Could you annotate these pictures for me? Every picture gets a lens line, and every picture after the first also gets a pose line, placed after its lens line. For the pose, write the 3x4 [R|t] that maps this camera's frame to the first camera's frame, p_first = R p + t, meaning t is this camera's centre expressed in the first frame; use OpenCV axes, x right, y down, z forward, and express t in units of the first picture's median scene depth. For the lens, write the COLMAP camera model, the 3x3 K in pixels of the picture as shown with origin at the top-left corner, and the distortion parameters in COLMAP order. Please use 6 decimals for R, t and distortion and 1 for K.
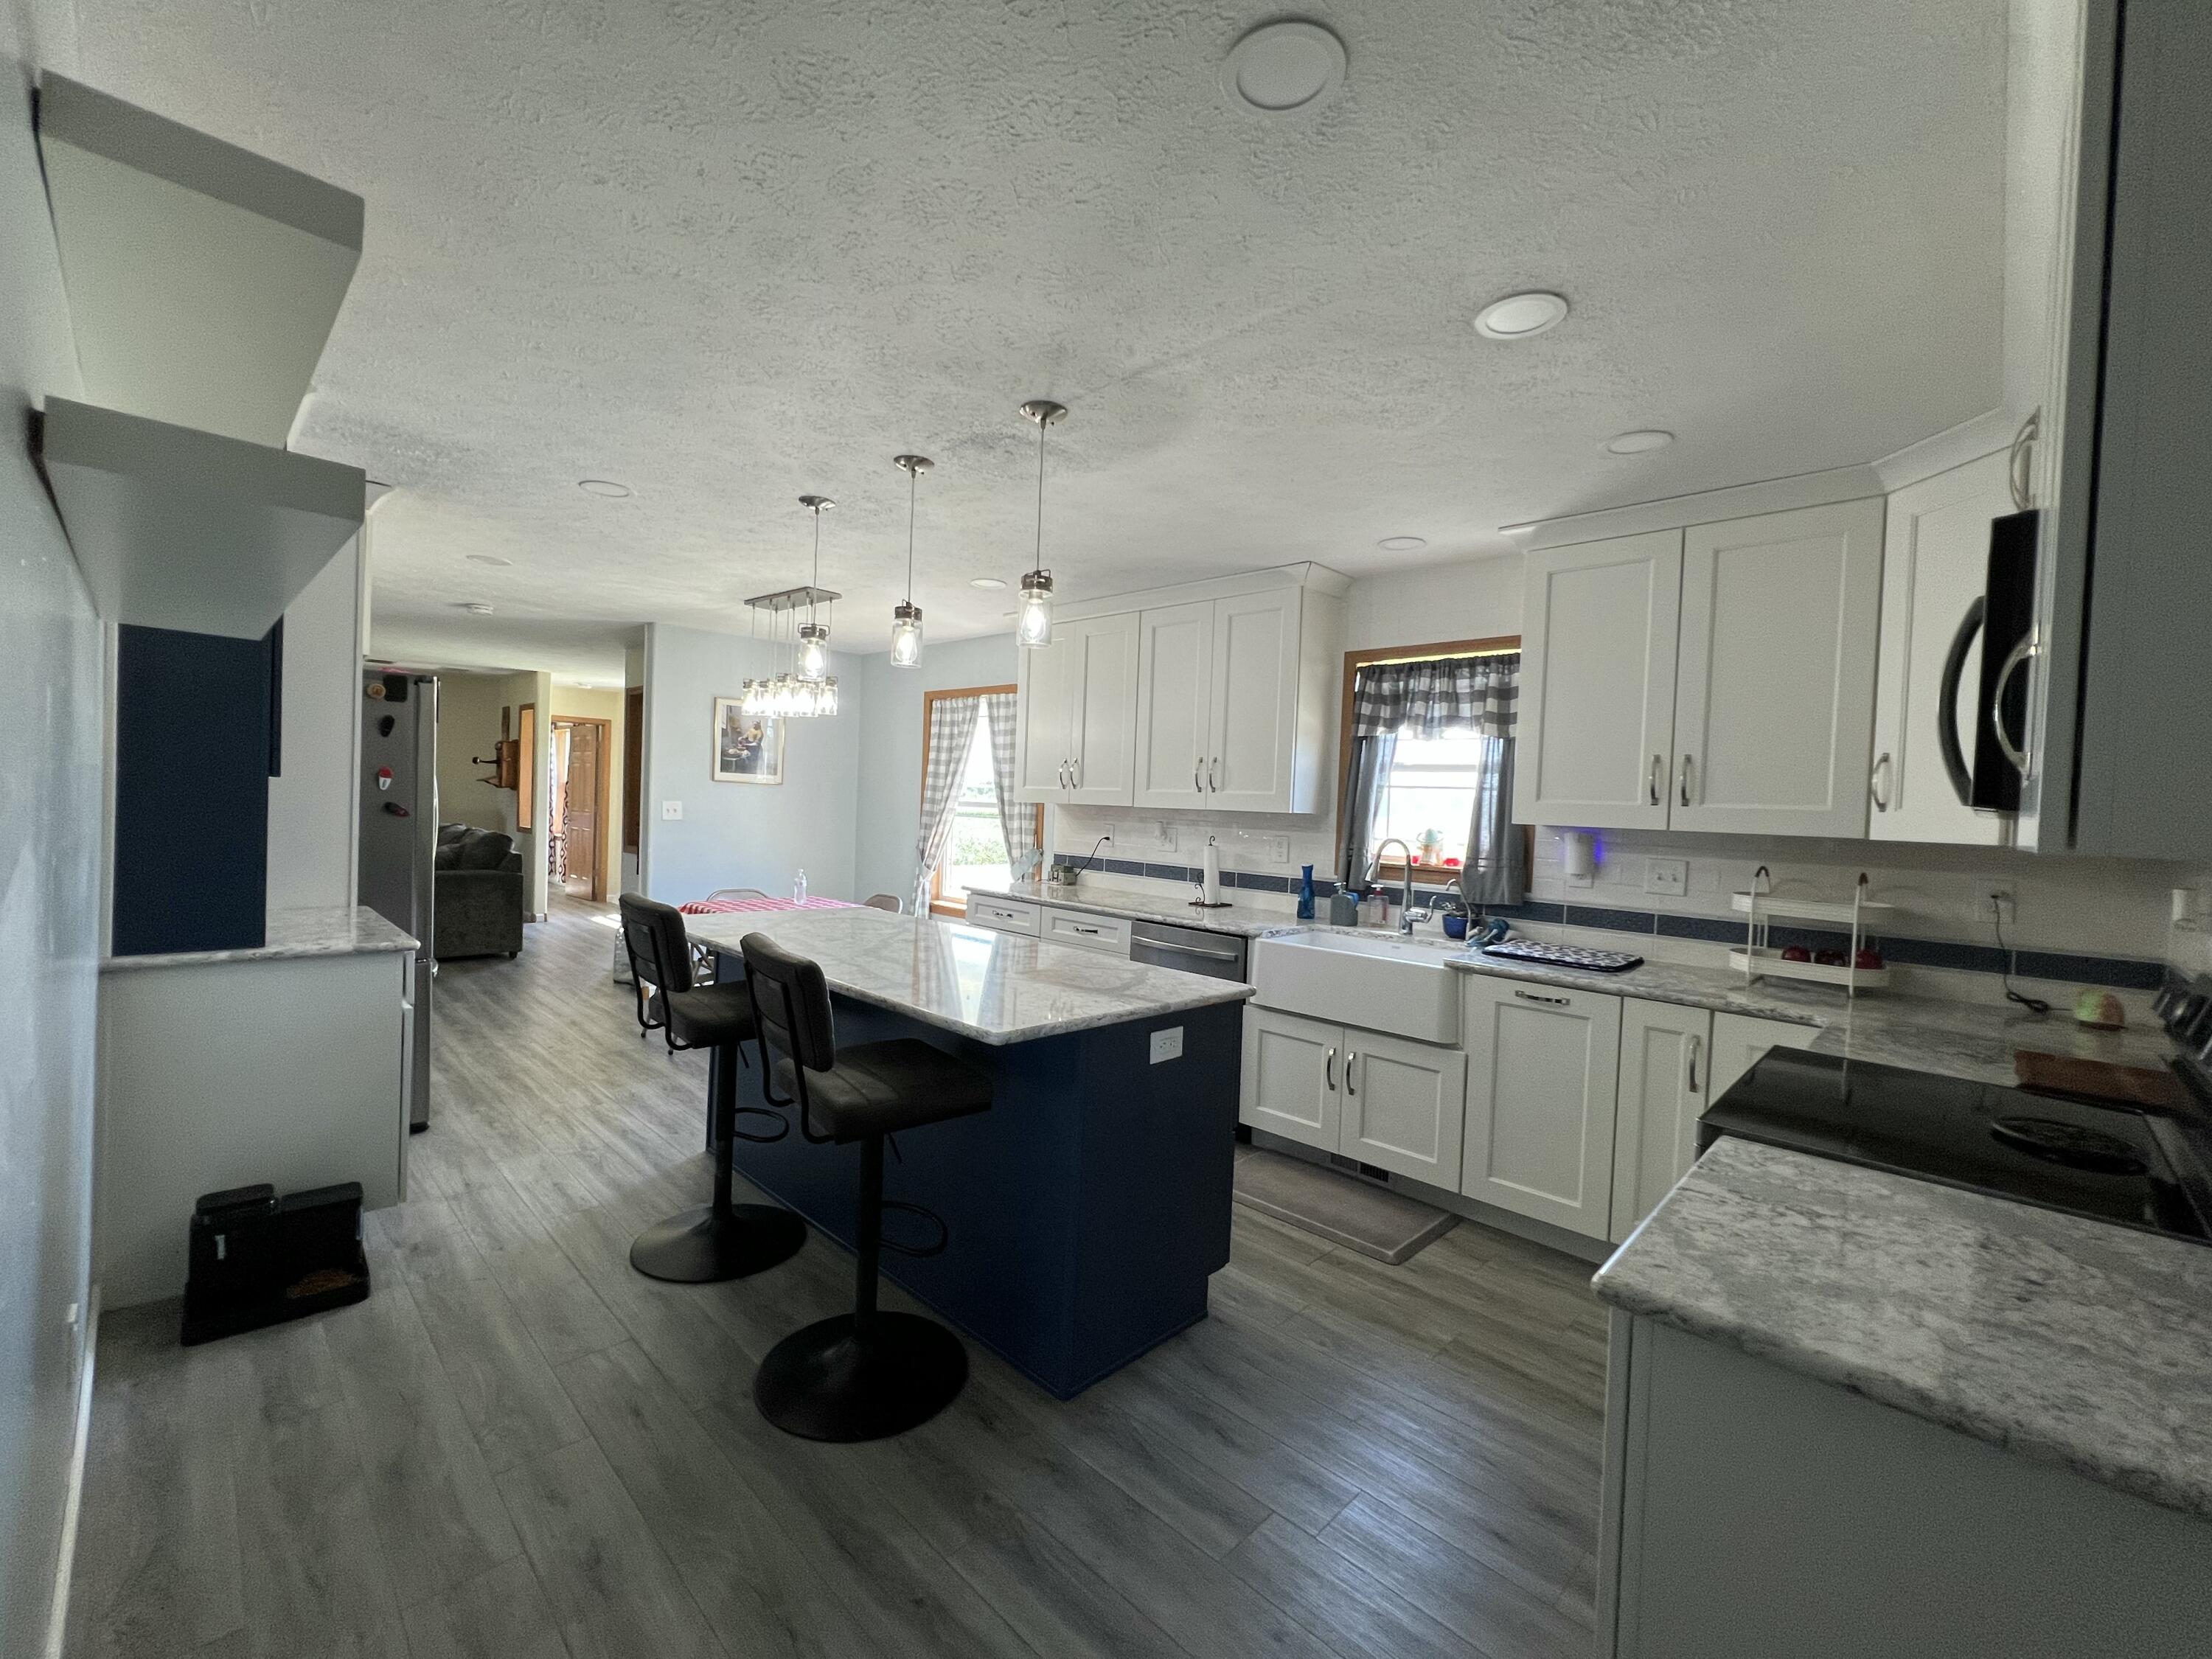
lens RADIAL K [[920.0, 0, 1085.2], [0, 920.0, 824.9], [0, 0, 1]] dist [0.002511, 0.000539]
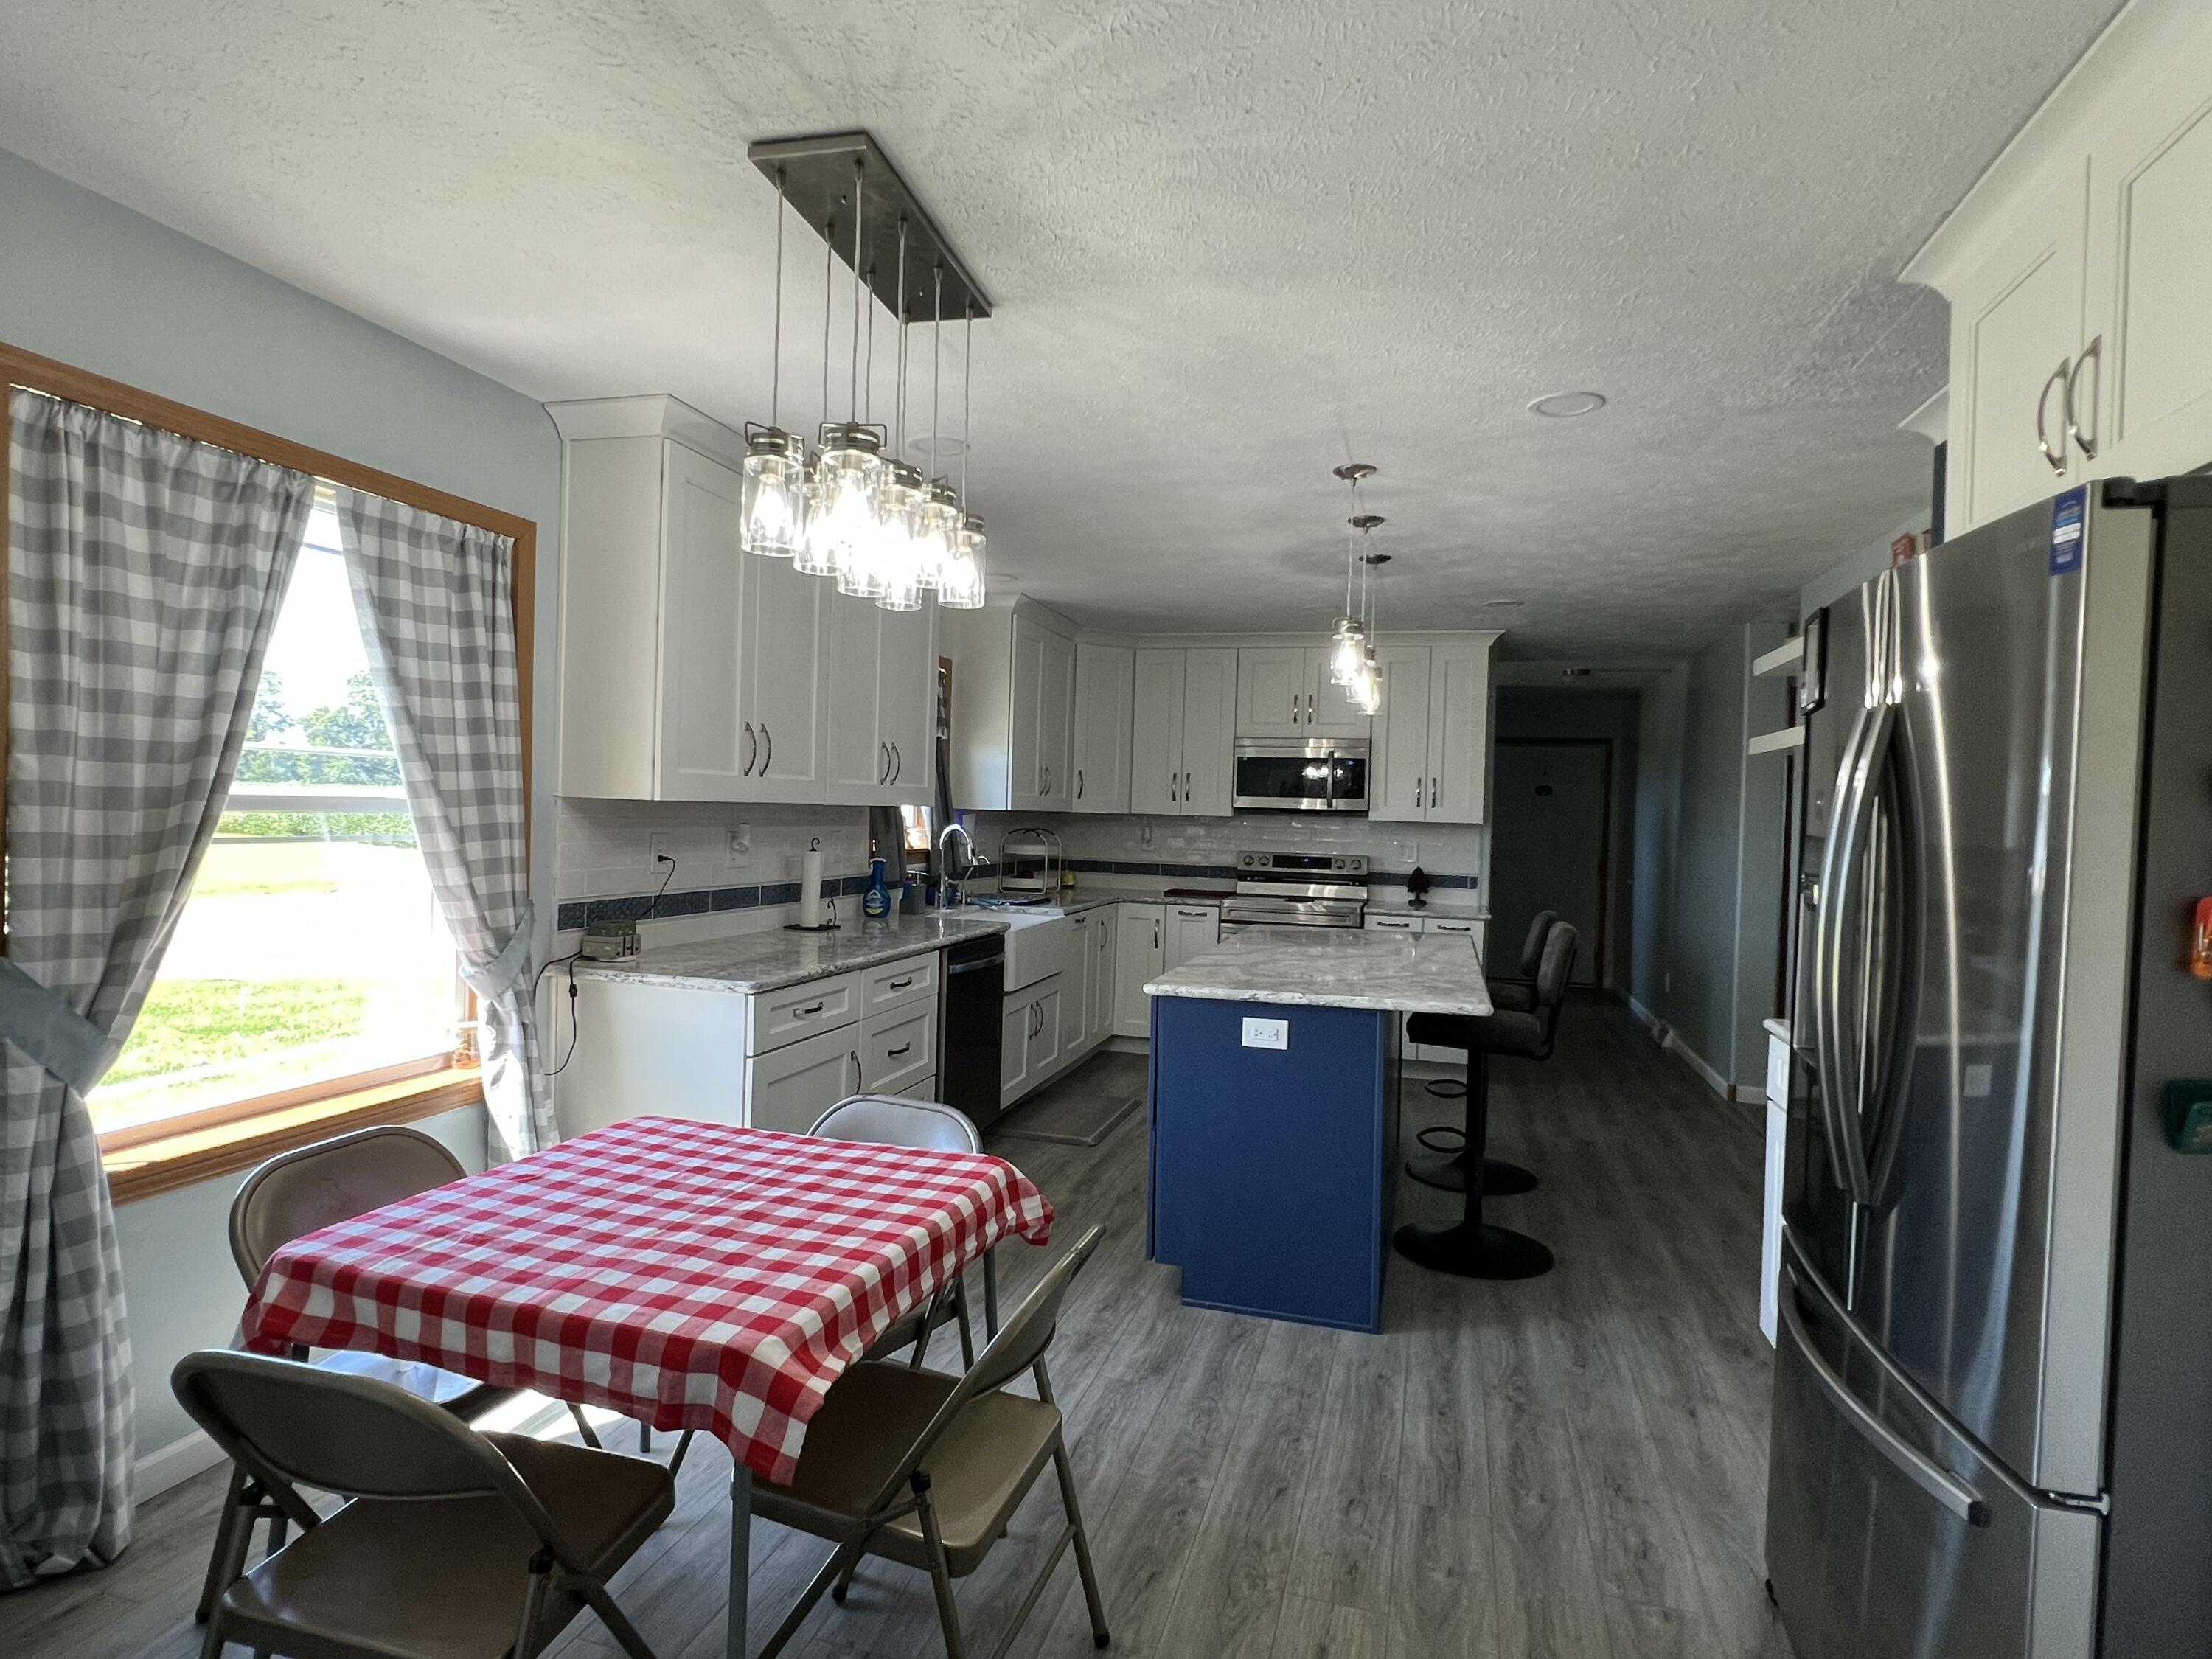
lens RADIAL K [[1176.9, 0, 1102.6], [0, 1176.9, 835.9], [0, 0, 1]] dist [0.002024, 0.000017]
pose [[-0.483791, -0.071171, 0.872285, -0.751955], [-0.029783, 0.997450, 0.064865, -0.055454], [-0.874677, 0.005402, -0.484677, 1.138450]]
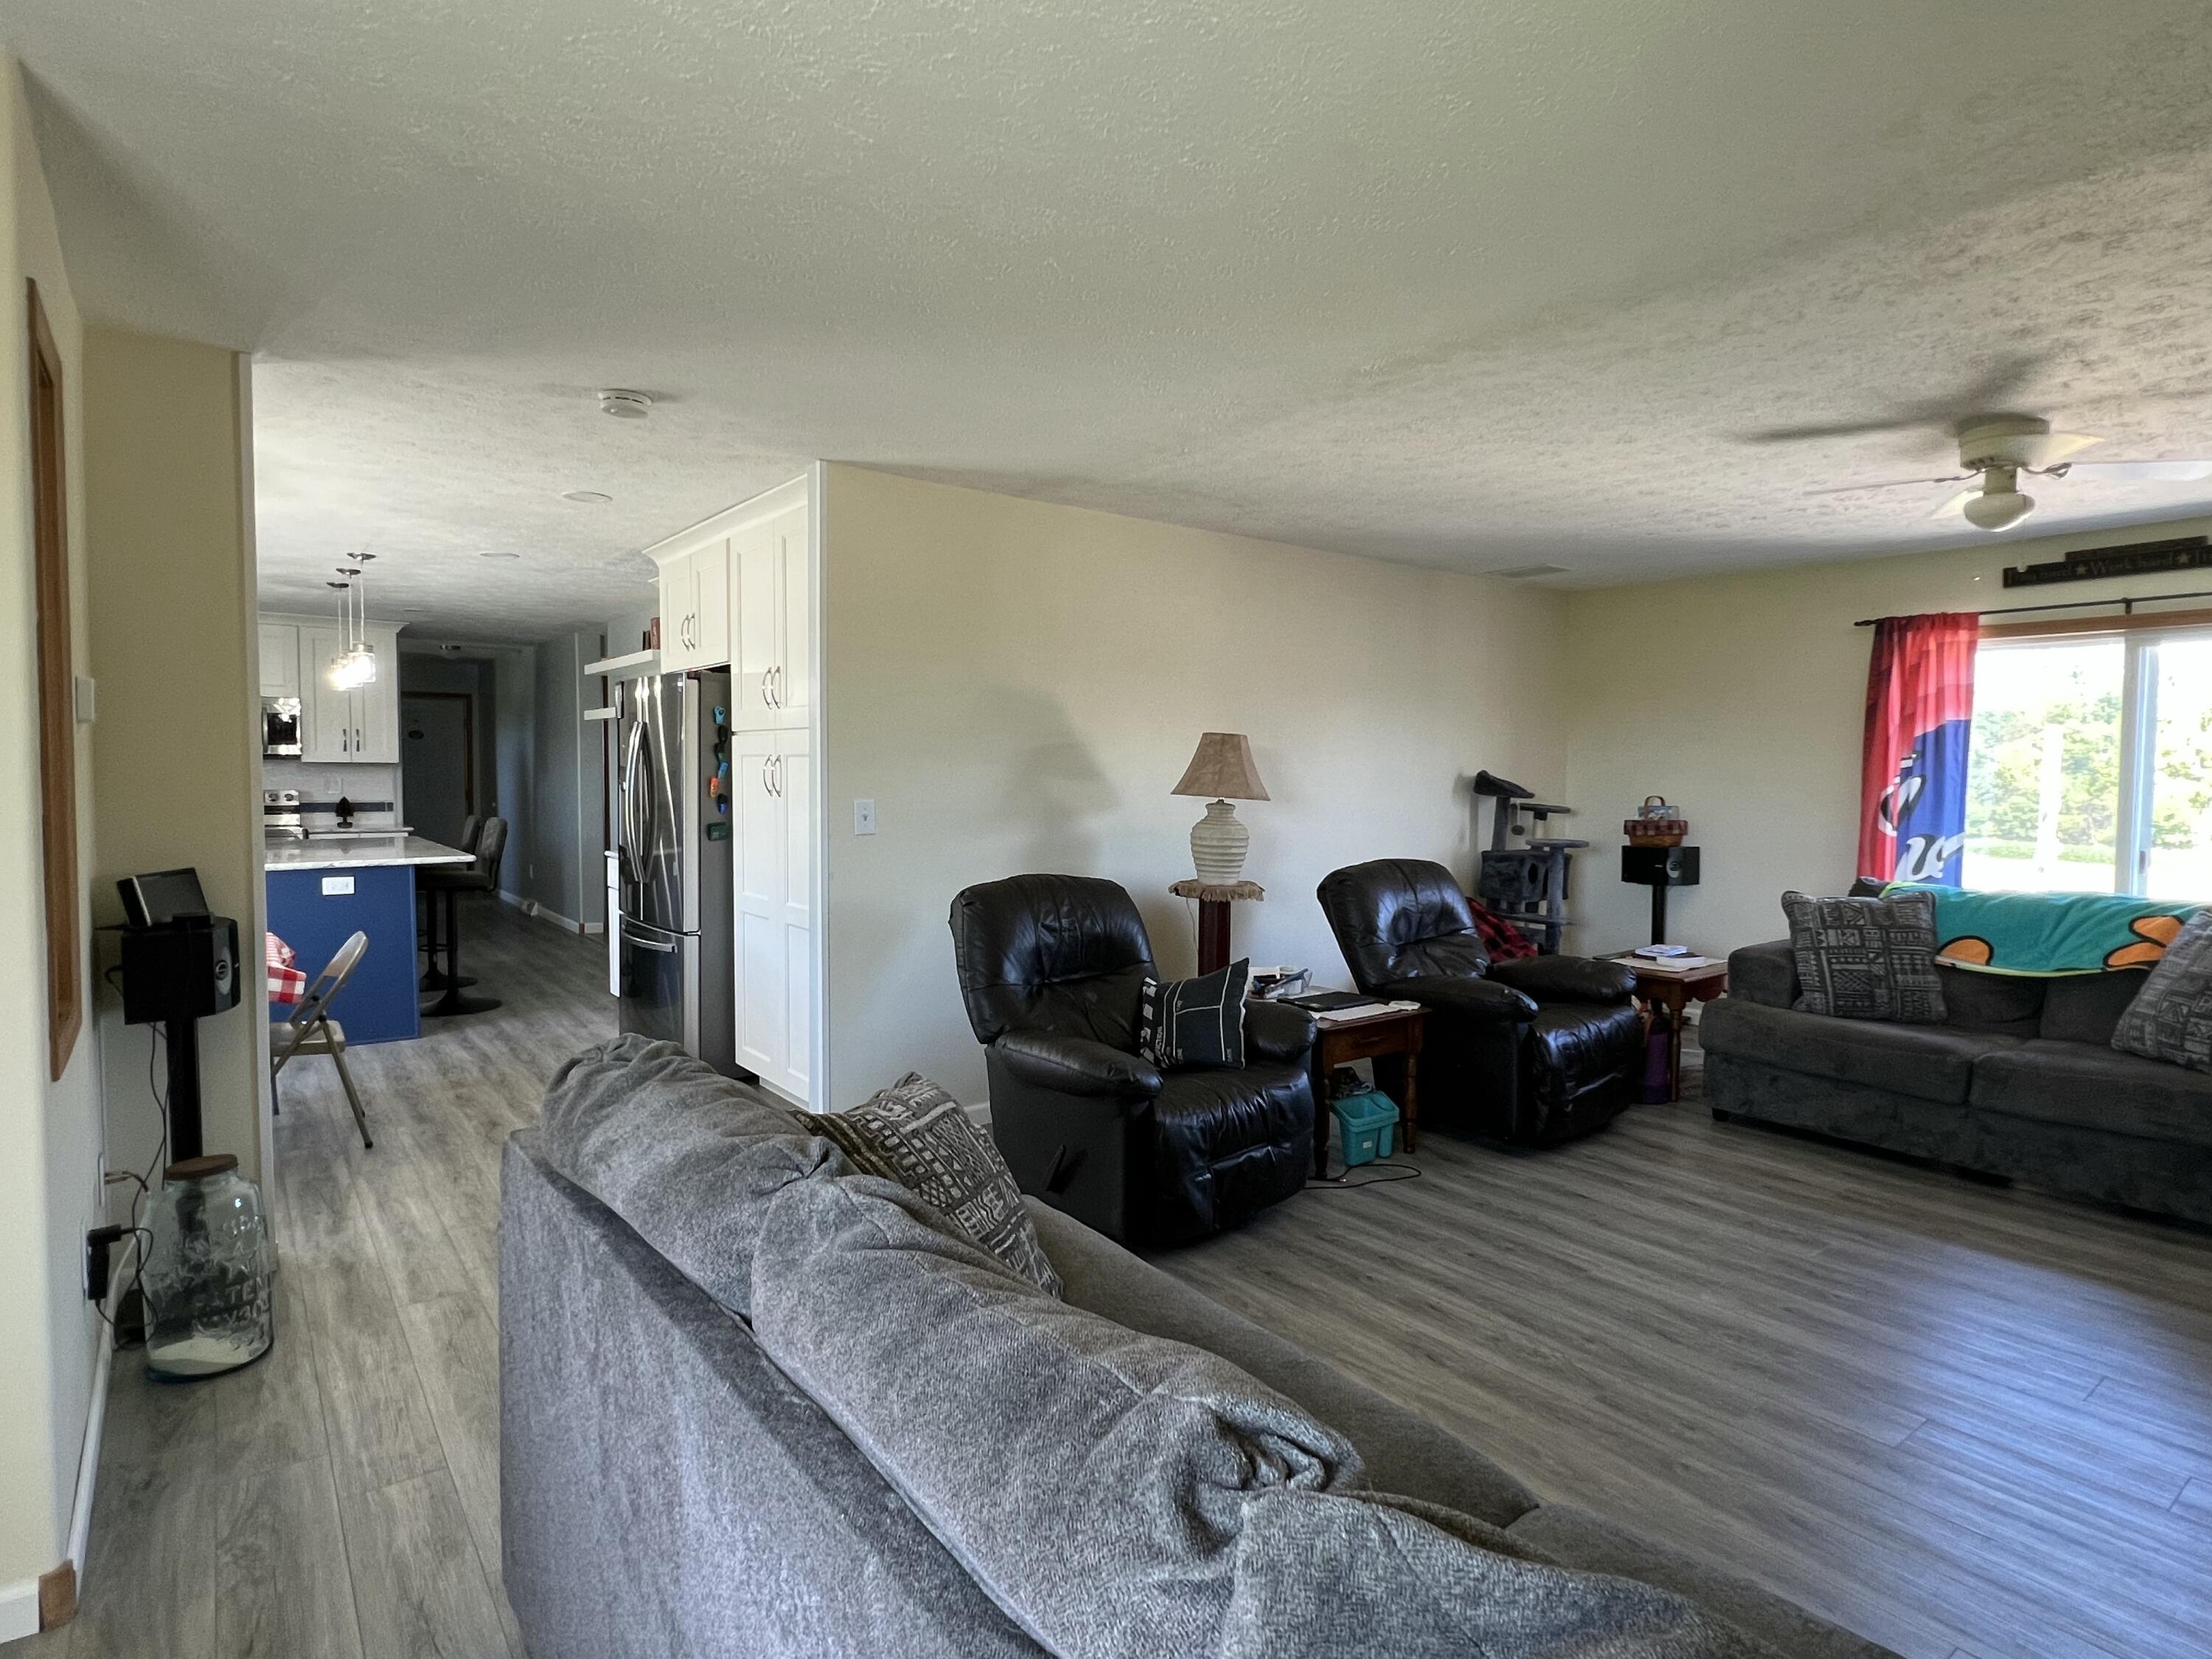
lens RADIAL K [[1176.9, 0, 1097.4], [0, 1176.9, 825.7], [0, 0, 1]] dist [0.002024, 0.000017]
pose [[-0.989943, -0.052330, 0.131434, -1.103524], [-0.042556, 0.996192, 0.076099, -0.082914], [-0.134915, 0.069741, -0.988400, 1.759114]]
